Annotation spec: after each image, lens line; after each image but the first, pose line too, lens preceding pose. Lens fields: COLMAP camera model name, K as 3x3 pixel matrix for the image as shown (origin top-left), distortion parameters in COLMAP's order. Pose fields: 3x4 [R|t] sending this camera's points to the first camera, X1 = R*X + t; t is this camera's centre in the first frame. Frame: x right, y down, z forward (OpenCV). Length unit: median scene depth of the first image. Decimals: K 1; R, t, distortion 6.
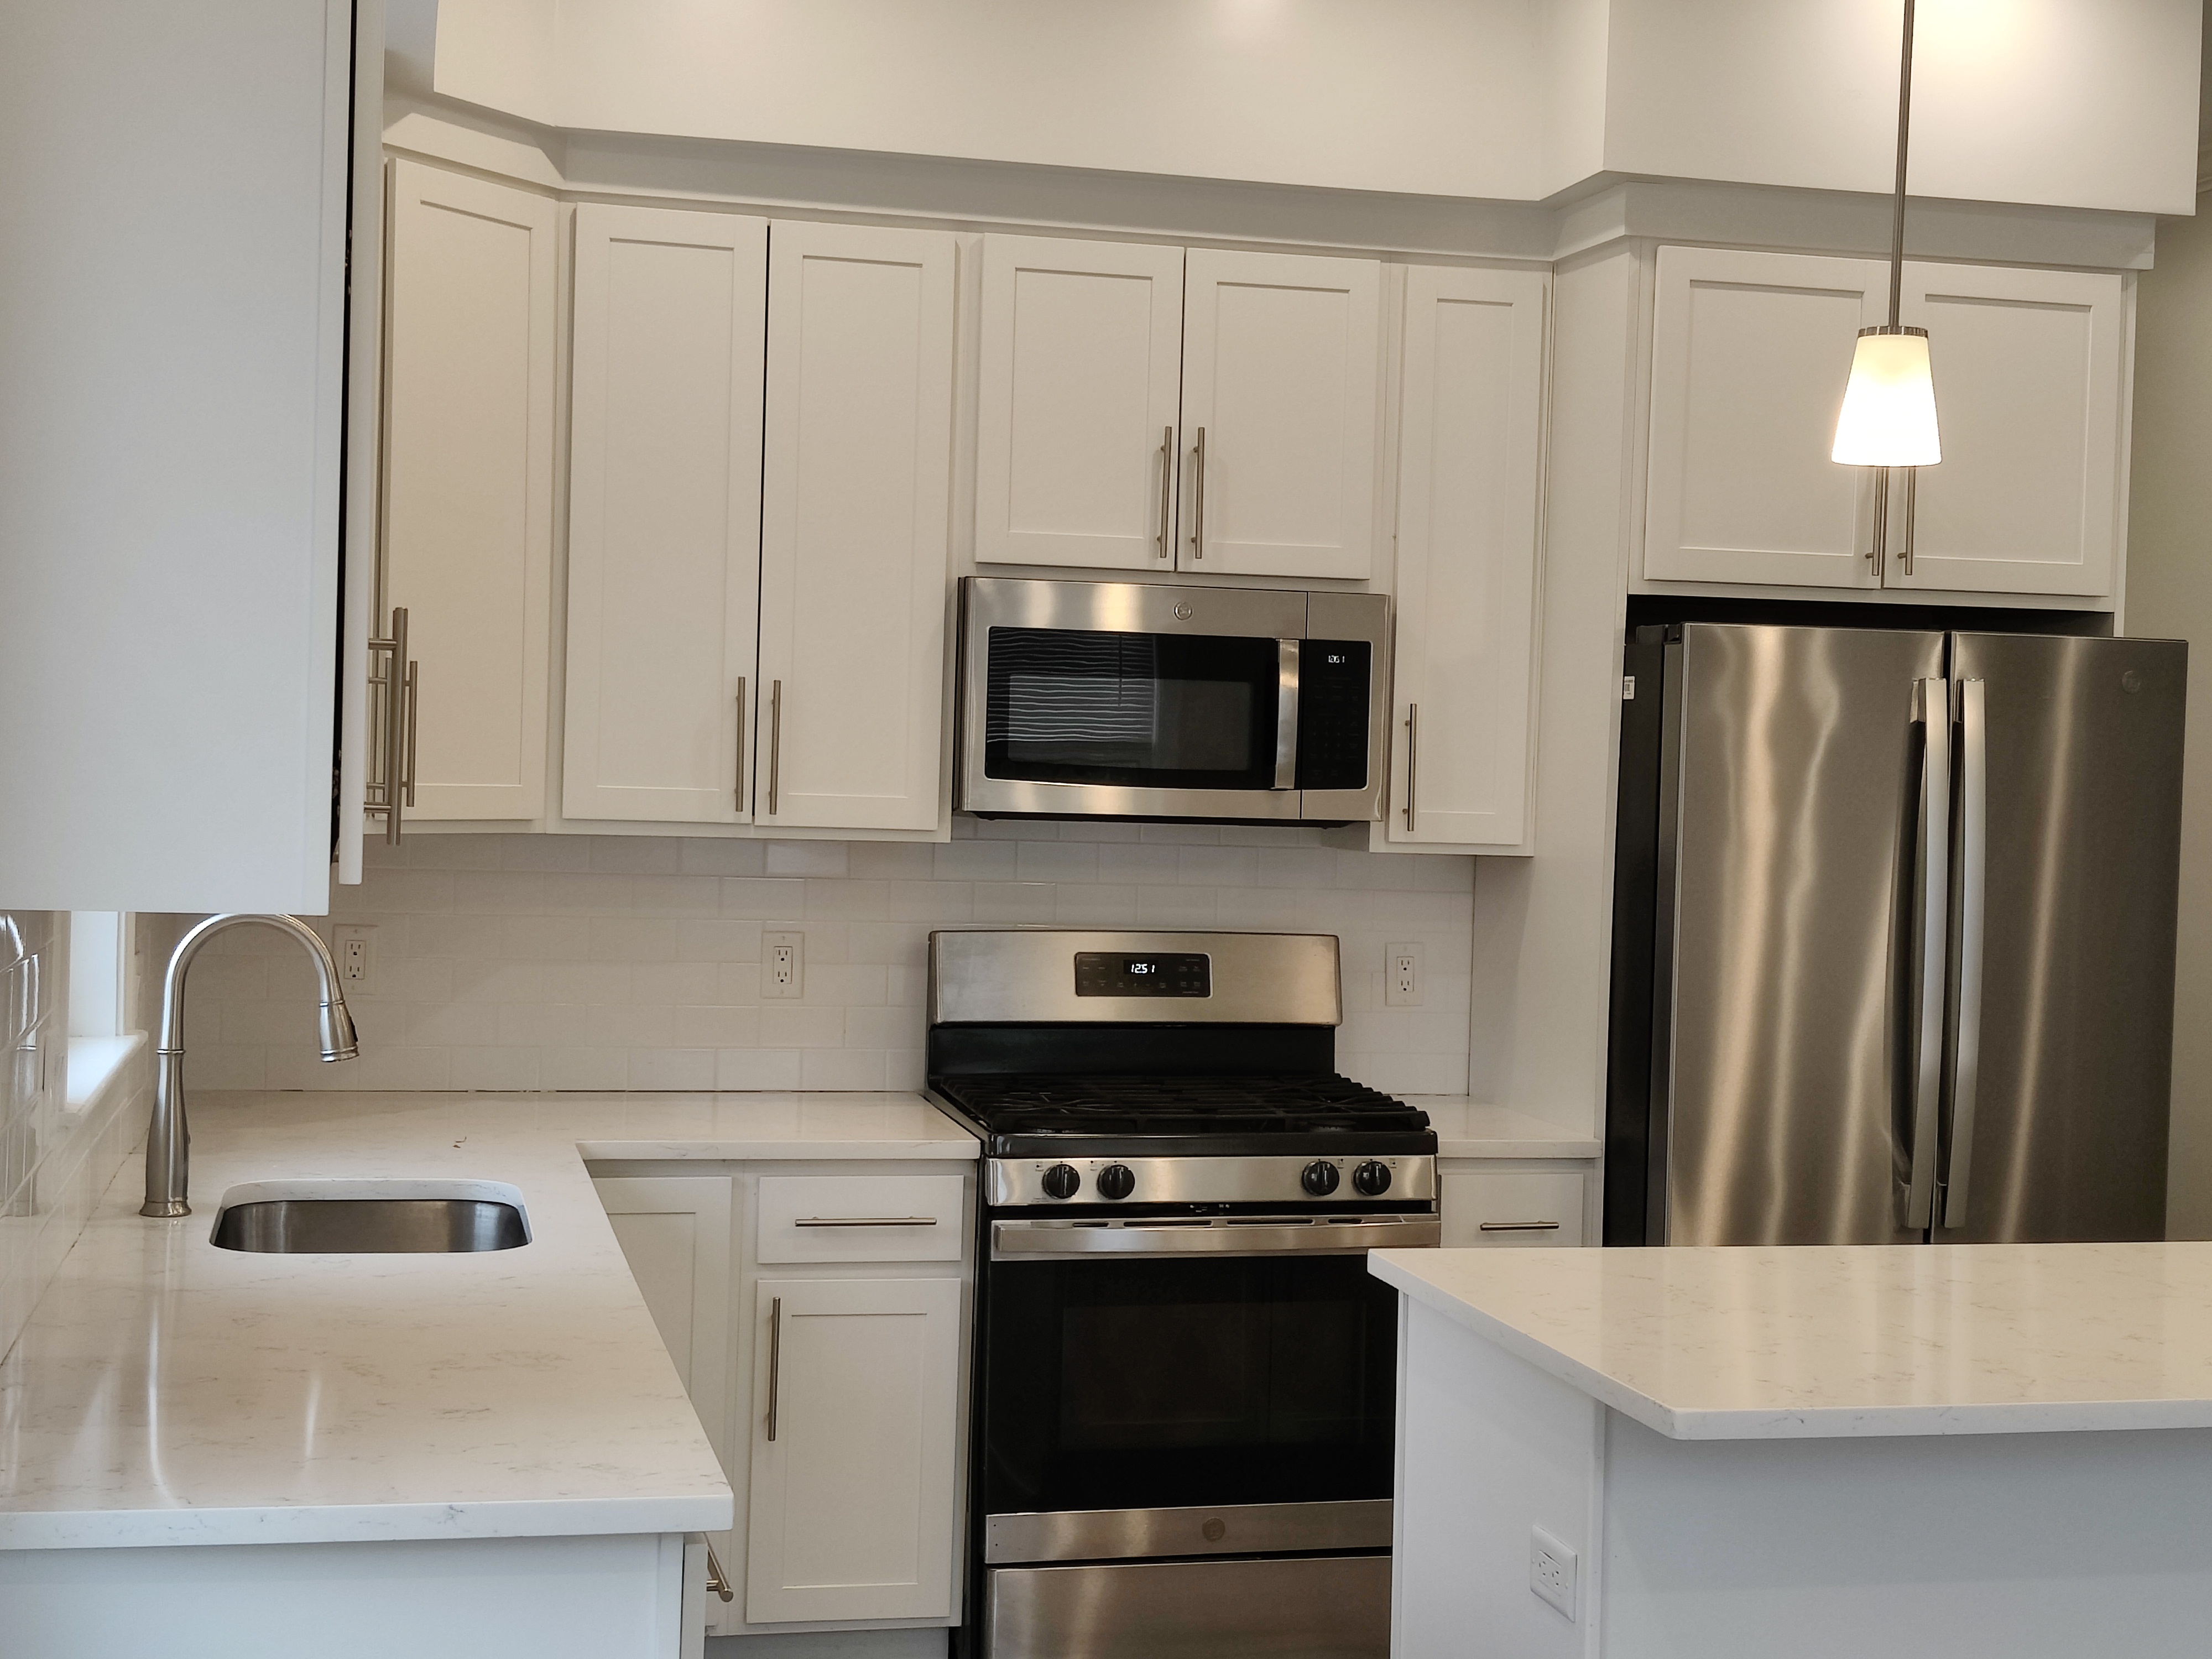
lens RADIAL K [[3017.7, 0, 1106.0], [0, 3017.7, 829.5], [0, 0, 1]] dist [0.213544, -0.784987]
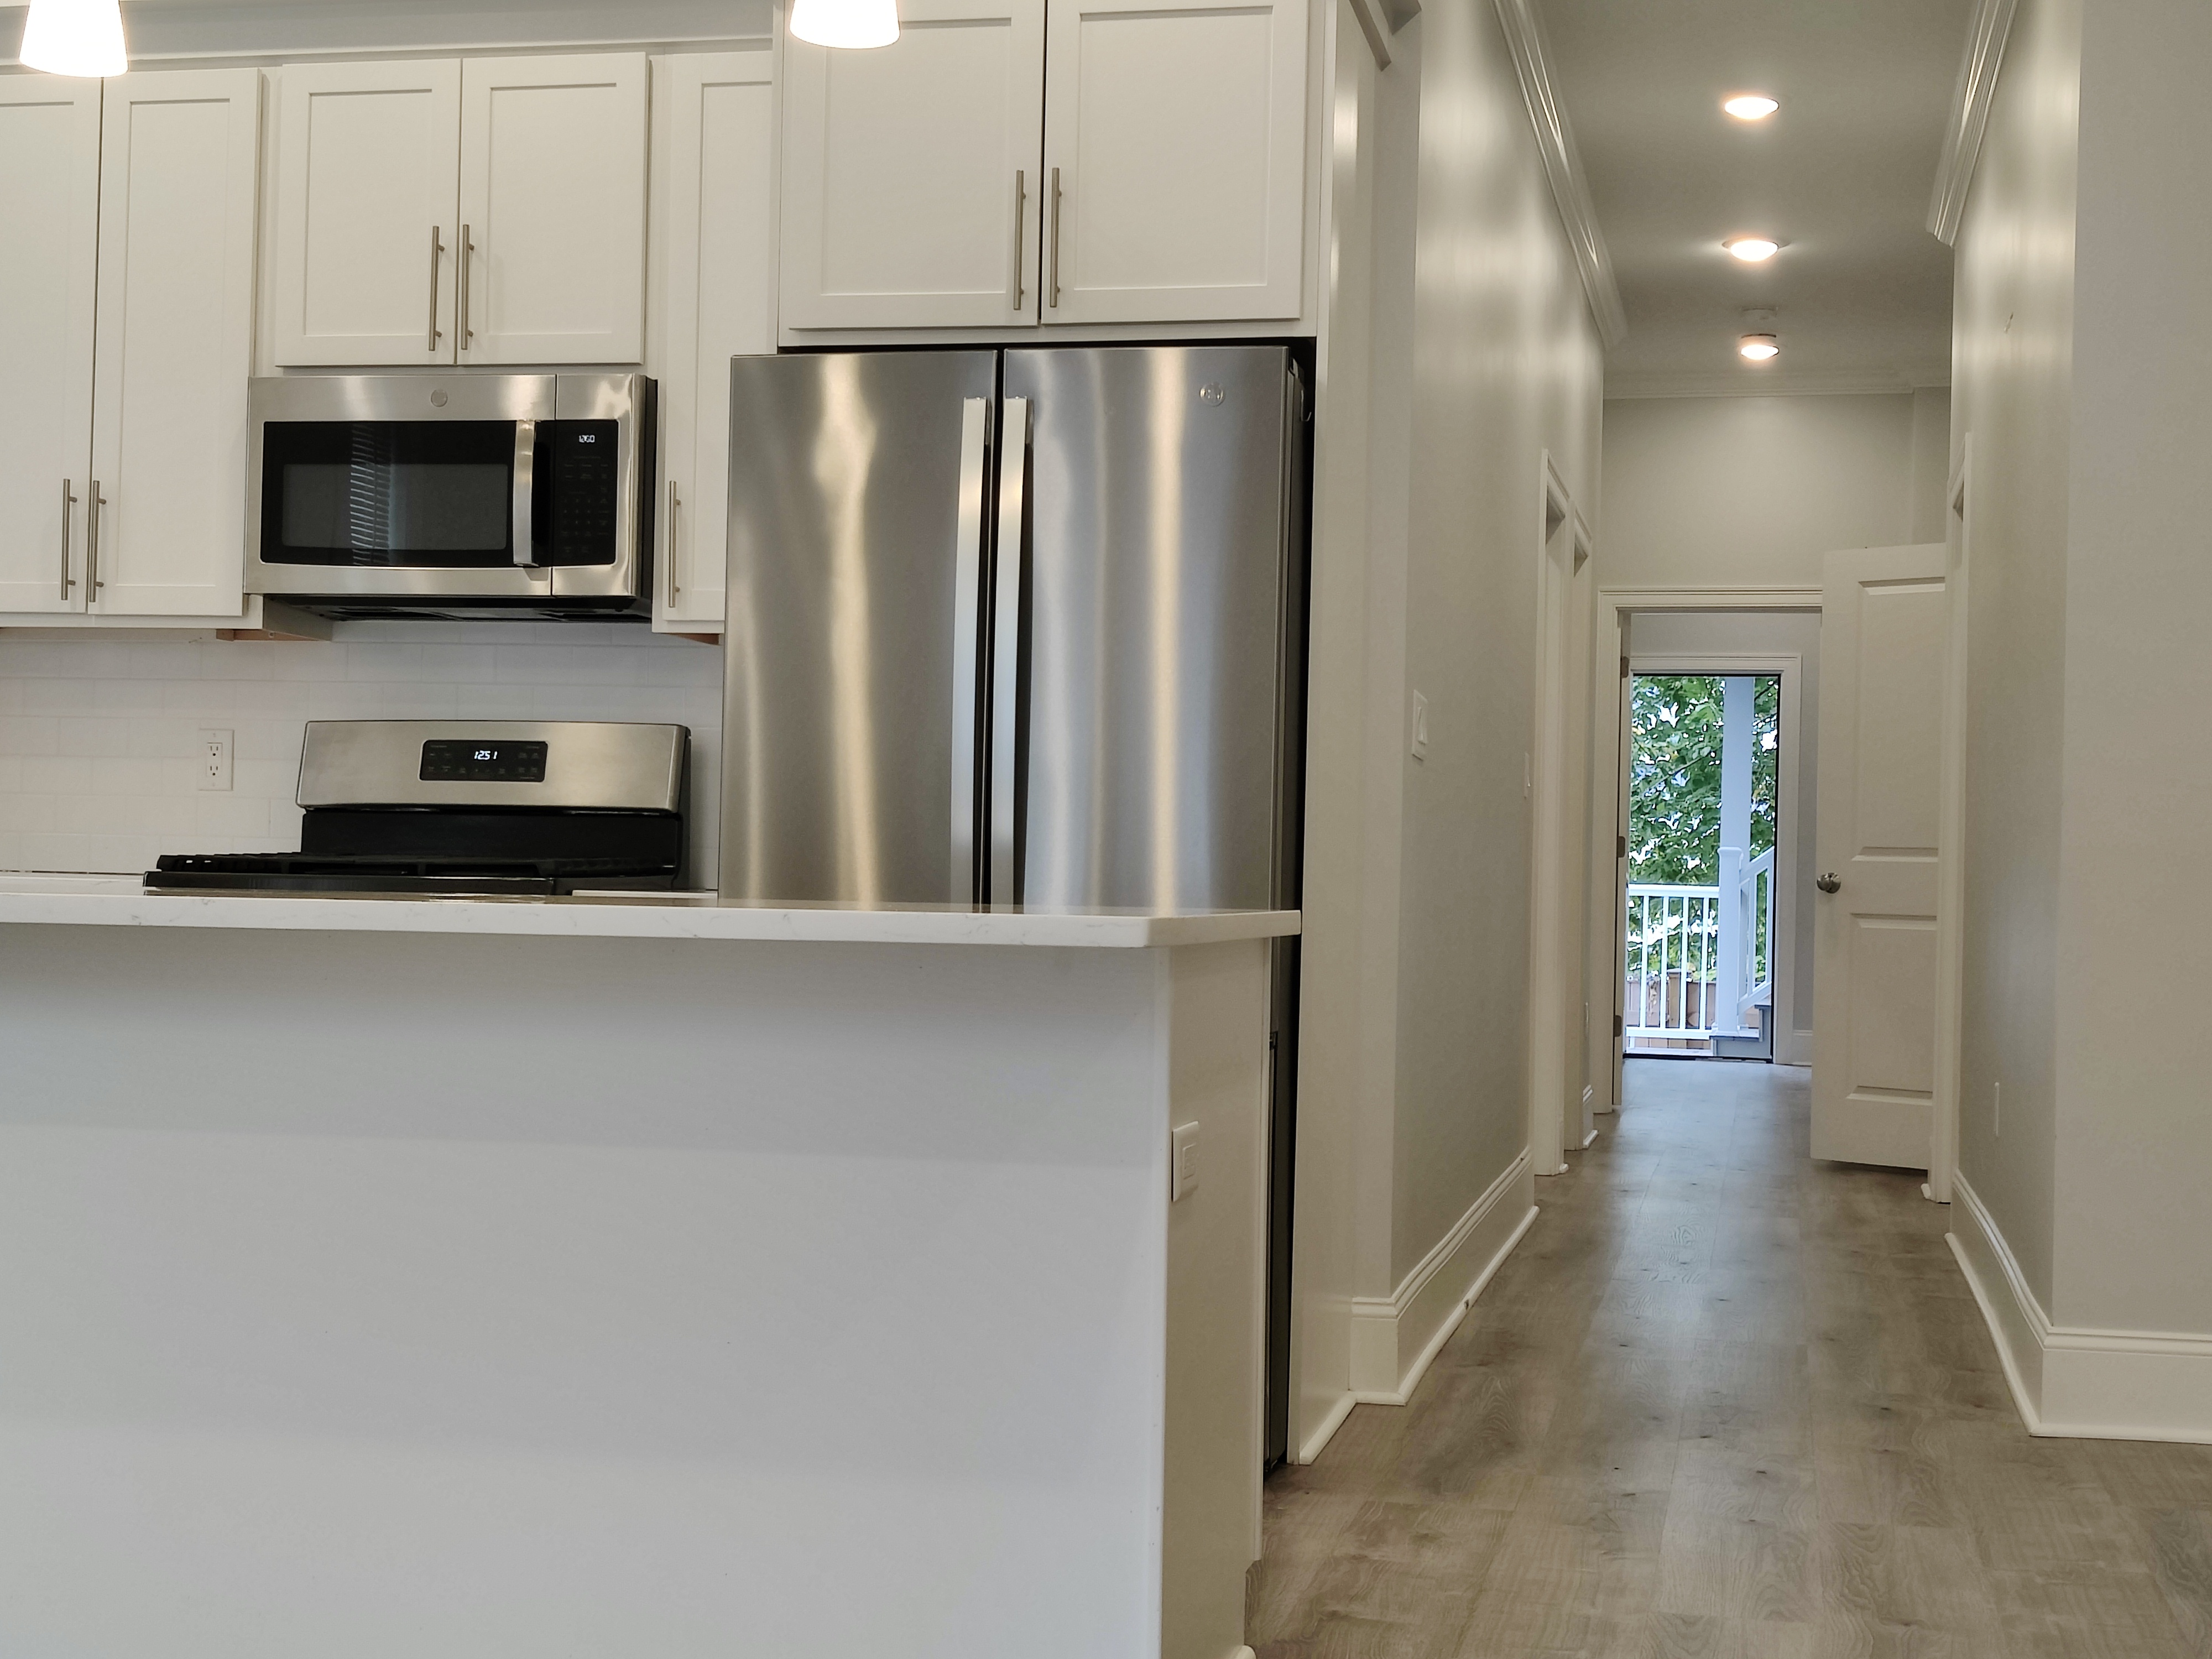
lens RADIAL K [[3000.7, 0, 1047.7], [0, 3000.7, 829.6], [0, 0, 1]] dist [0.156254, -0.623571]
pose [[0.896361, -0.013173, -0.443129, 0.654164], [-0.006730, 0.999039, -0.043312, 0.116778], [0.443274, 0.041805, 0.895411, 0.156757]]
